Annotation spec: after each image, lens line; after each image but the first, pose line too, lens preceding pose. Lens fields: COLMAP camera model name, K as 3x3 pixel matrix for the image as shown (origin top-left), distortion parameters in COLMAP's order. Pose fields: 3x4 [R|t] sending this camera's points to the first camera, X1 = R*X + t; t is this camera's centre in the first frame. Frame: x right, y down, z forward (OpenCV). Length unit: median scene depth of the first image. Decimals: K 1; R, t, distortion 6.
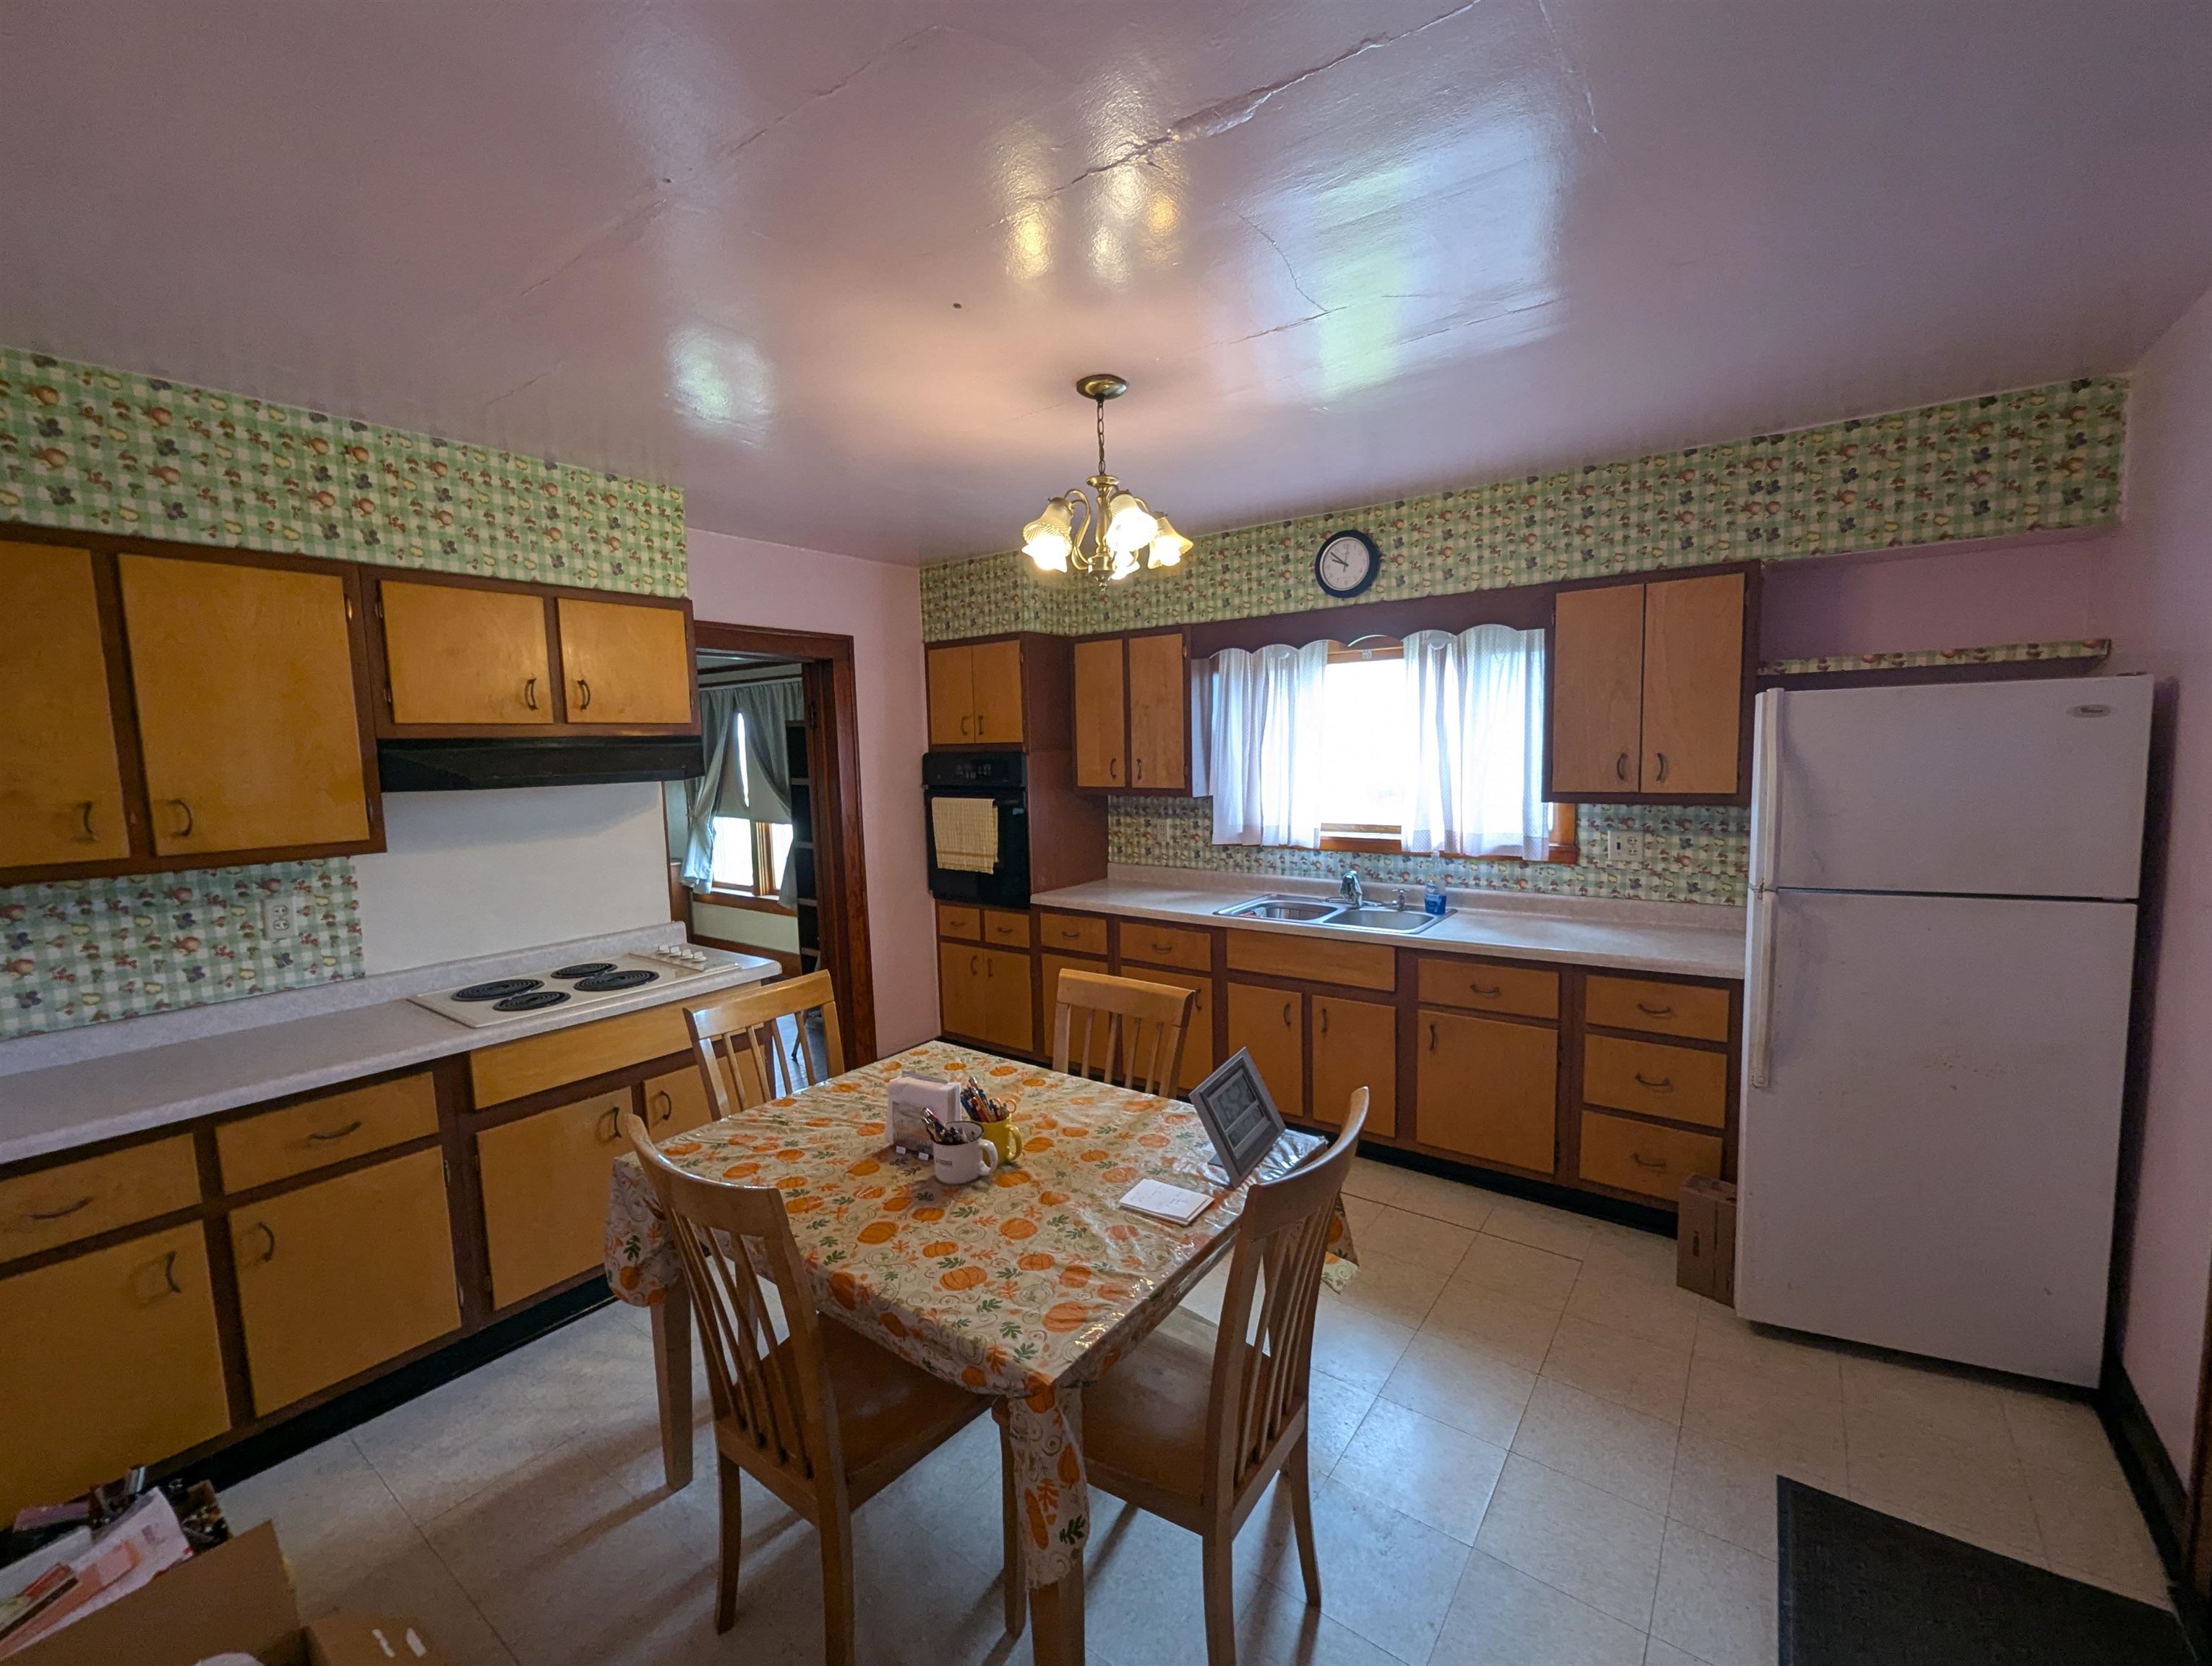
lens RADIAL K [[908.6, 0, 1106.1], [0, 908.6, 844.5], [0, 0, 1]] dist [0.000229, 0.000004]
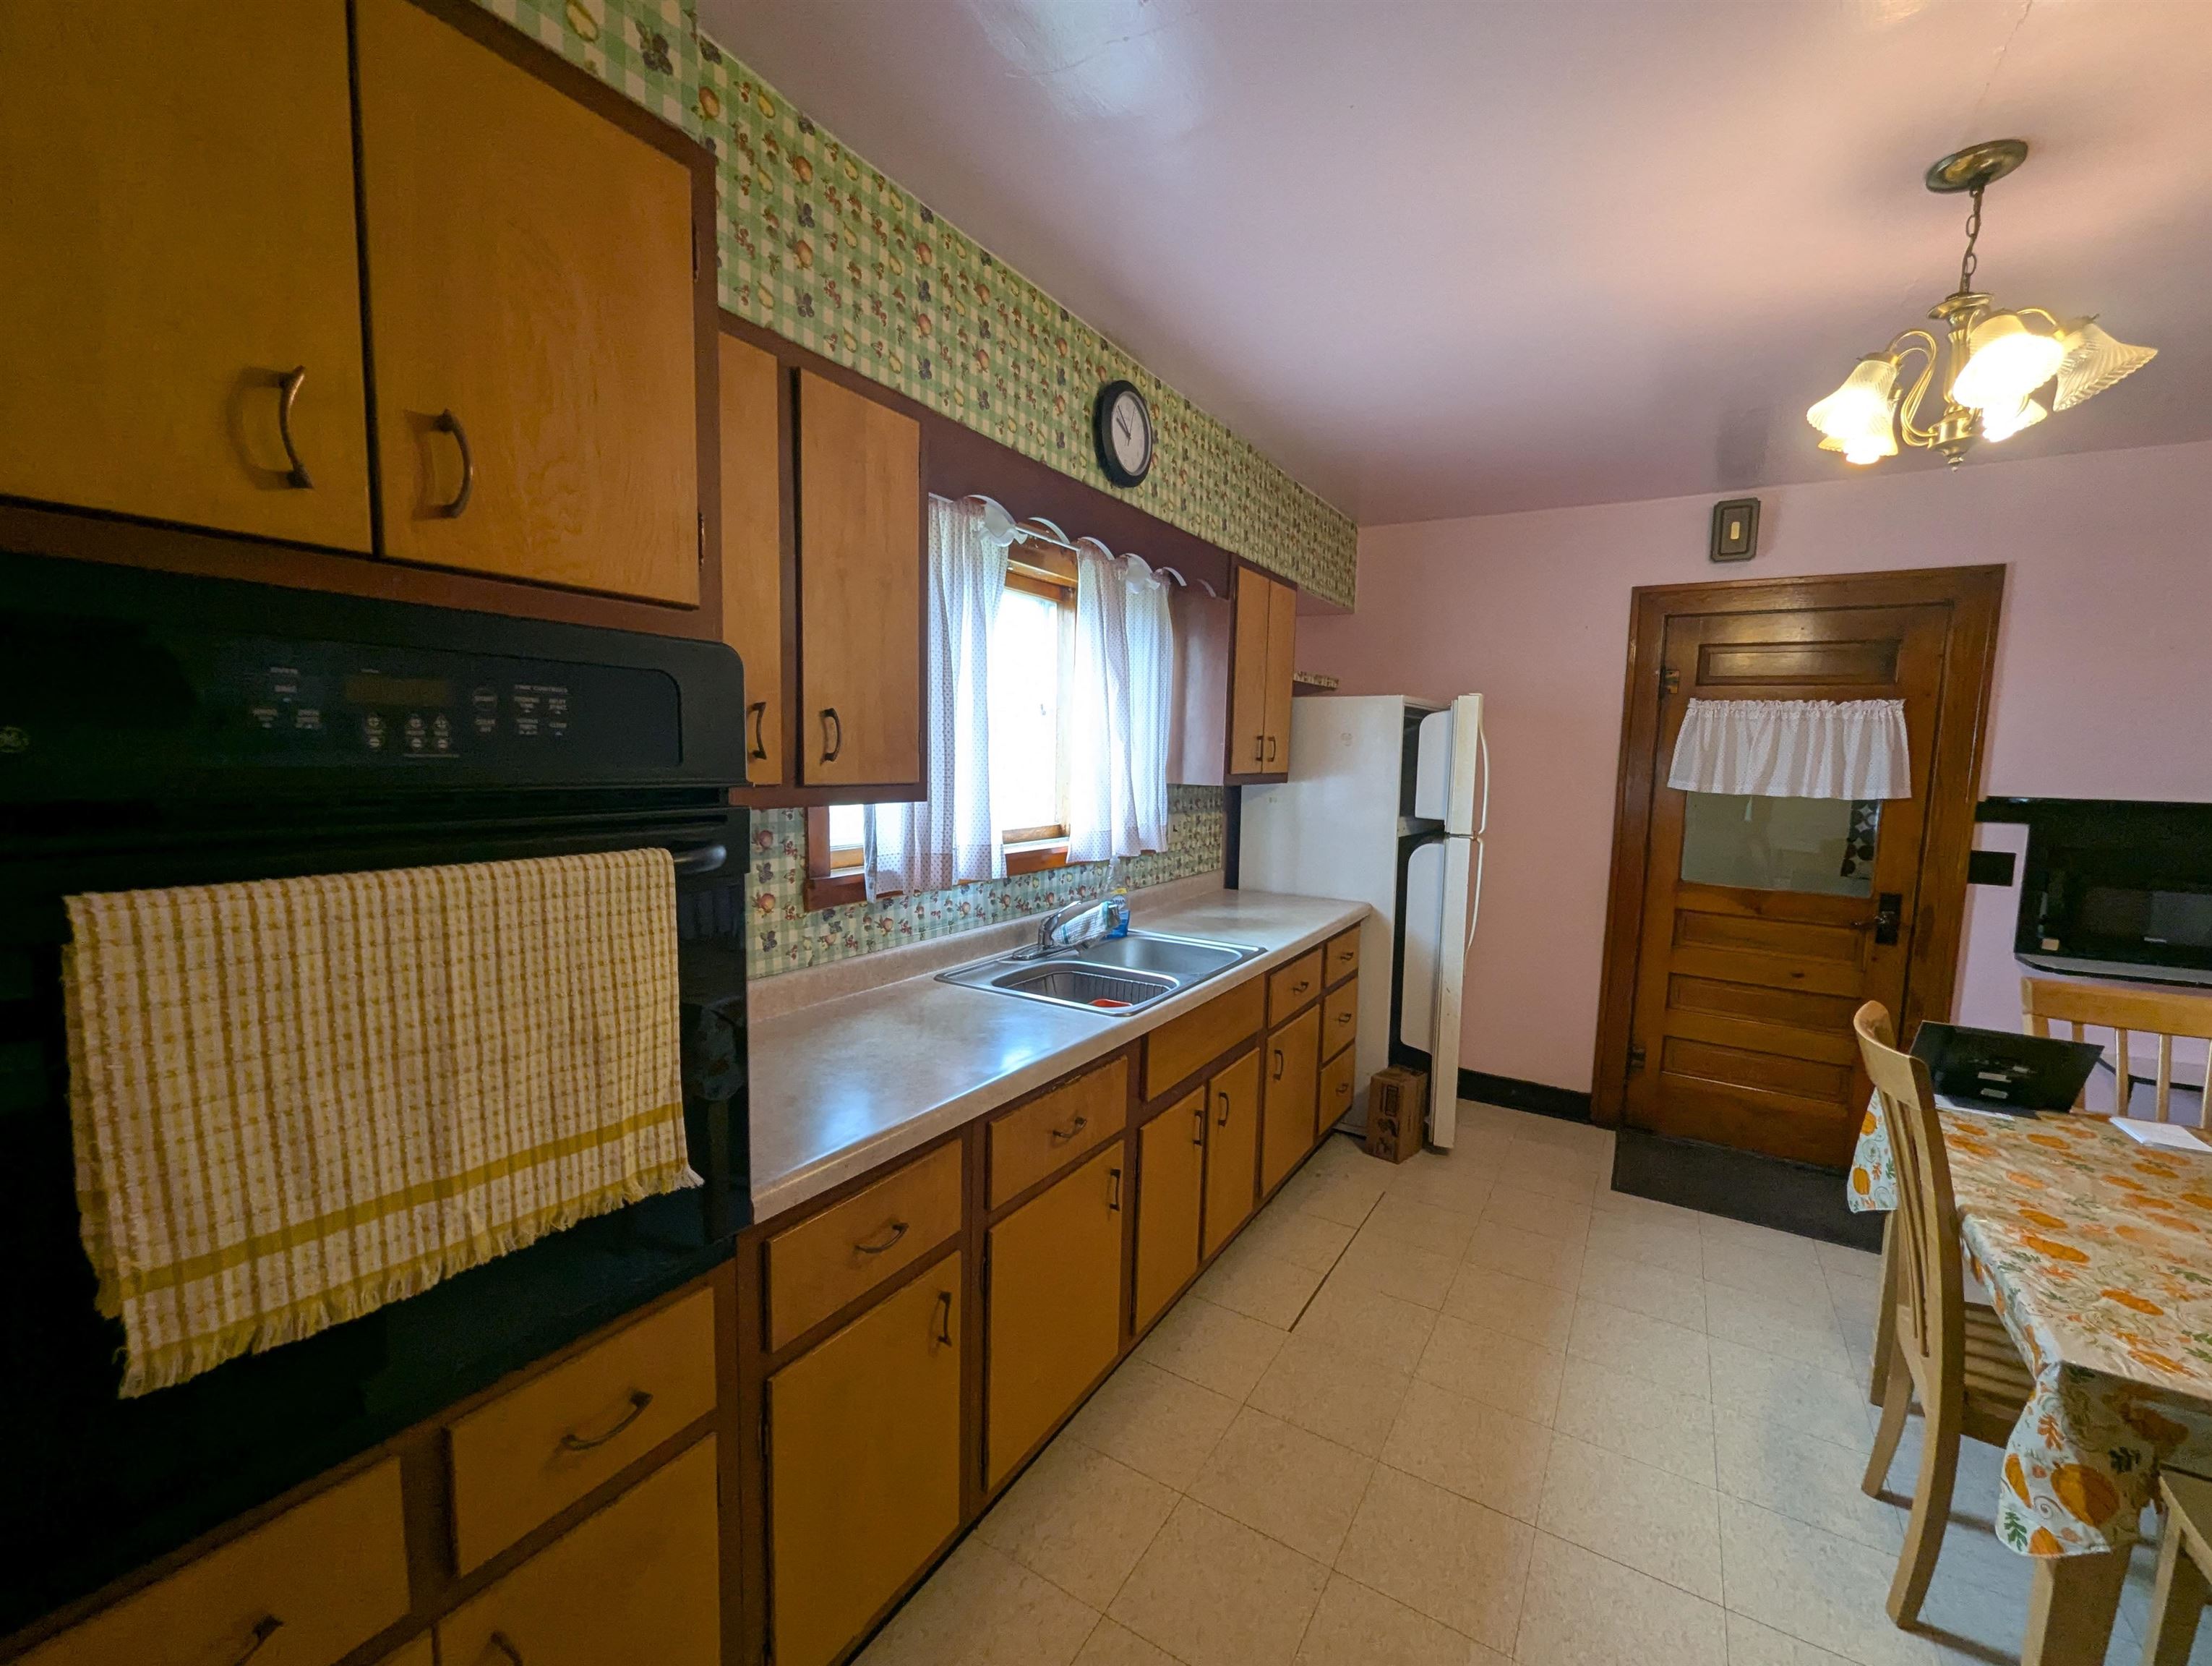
lens RADIAL K [[908.6, 0, 1106.1], [0, 908.6, 844.5], [0, 0, 1]] dist [0.000229, 0.000004]
pose [[-0.075633, -0.076826, 0.994172, -0.389553], [0.093002, 0.992138, 0.083744, -0.064968], [-0.992789, 0.098794, -0.067894, 1.021214]]
